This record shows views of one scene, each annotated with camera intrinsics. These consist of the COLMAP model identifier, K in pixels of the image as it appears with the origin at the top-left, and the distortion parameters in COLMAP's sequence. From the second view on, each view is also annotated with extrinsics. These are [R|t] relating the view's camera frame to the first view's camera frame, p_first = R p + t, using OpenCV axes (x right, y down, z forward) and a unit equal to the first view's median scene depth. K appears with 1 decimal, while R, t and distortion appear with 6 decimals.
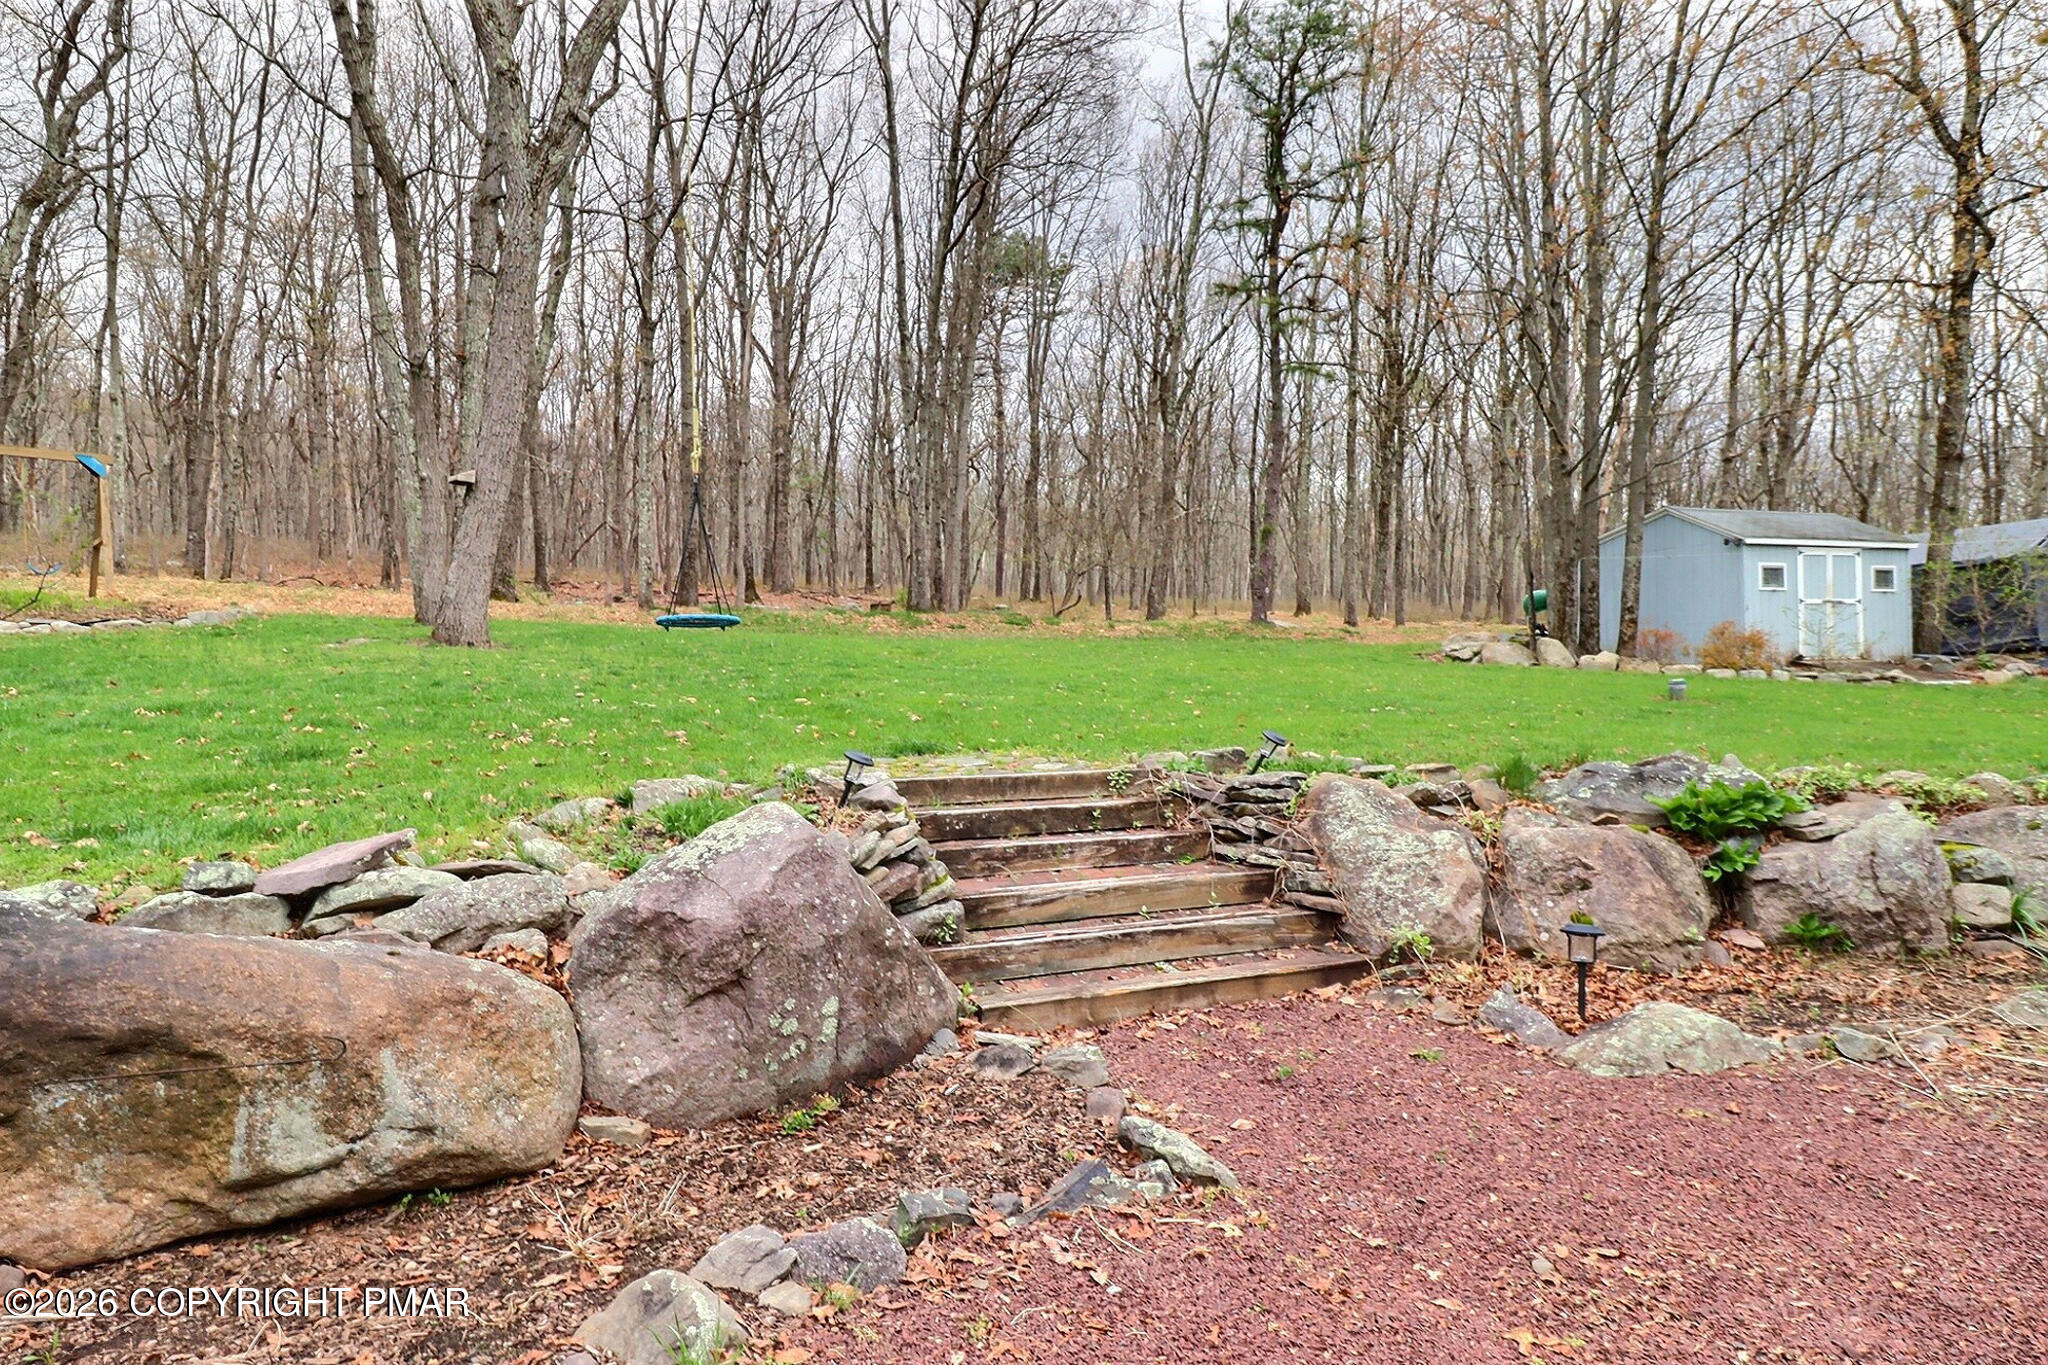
lens RADIAL K [[1222.0, 0, 1026.5], [0, 1222.0, 643.9], [0, 0, 1]] dist [0.005617, -0.001467]
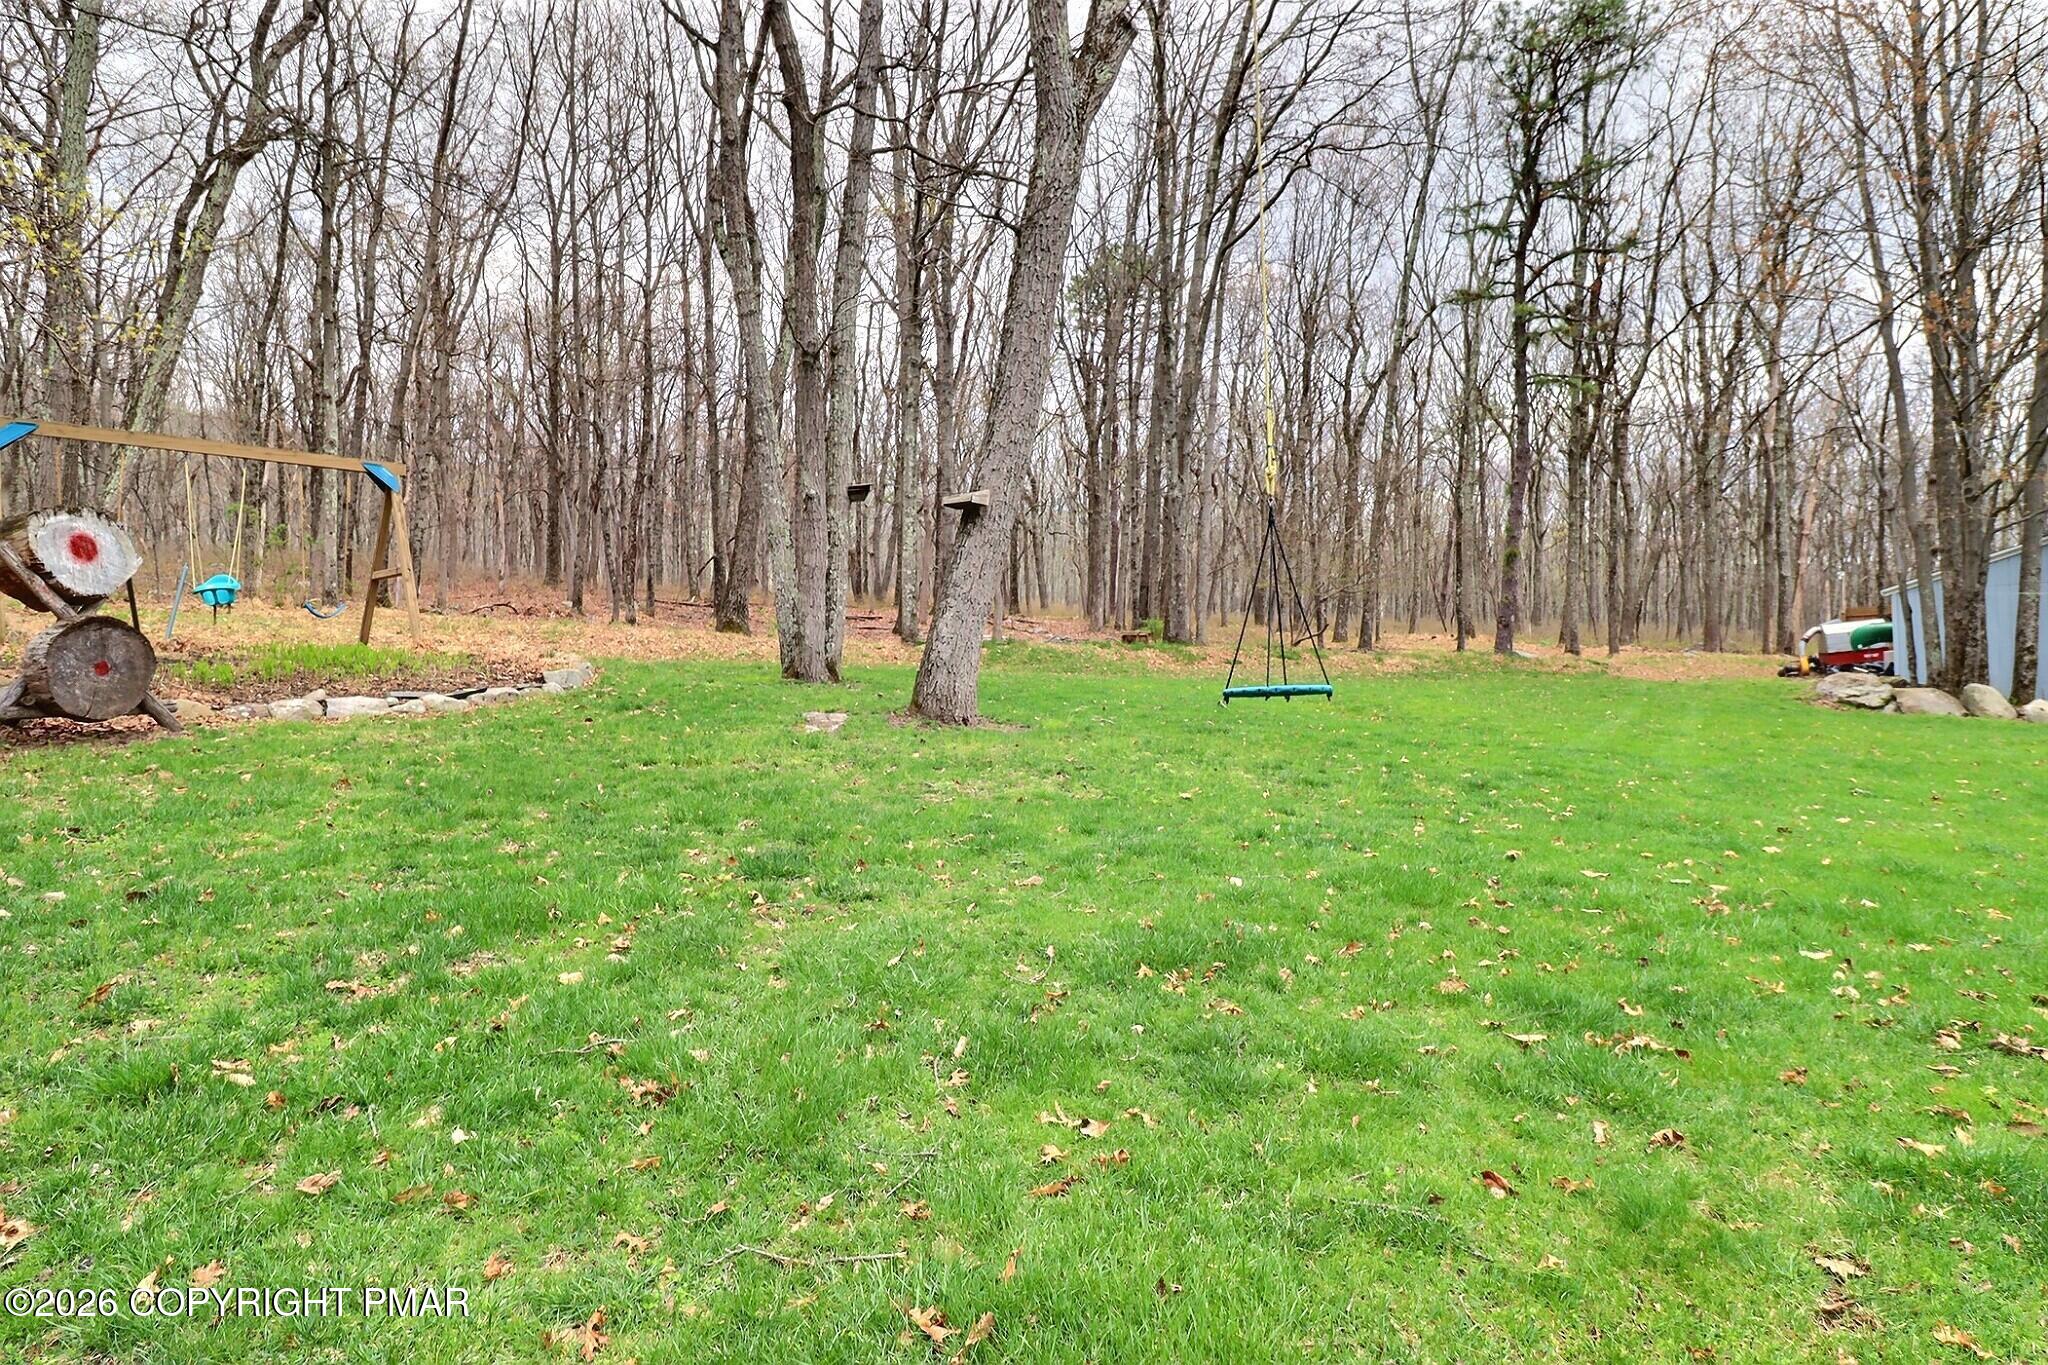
lens RADIAL K [[1141.9, 0, 1000.8], [0, 1141.9, 621.9], [0, 0, 1]] dist [0.003669, -0.002552]
pose [[0.999300, 0.003107, 0.037283, -0.300703], [-0.002343, 0.999787, -0.020517, -0.030212], [-0.037339, 0.020415, 0.999094, 0.196664]]
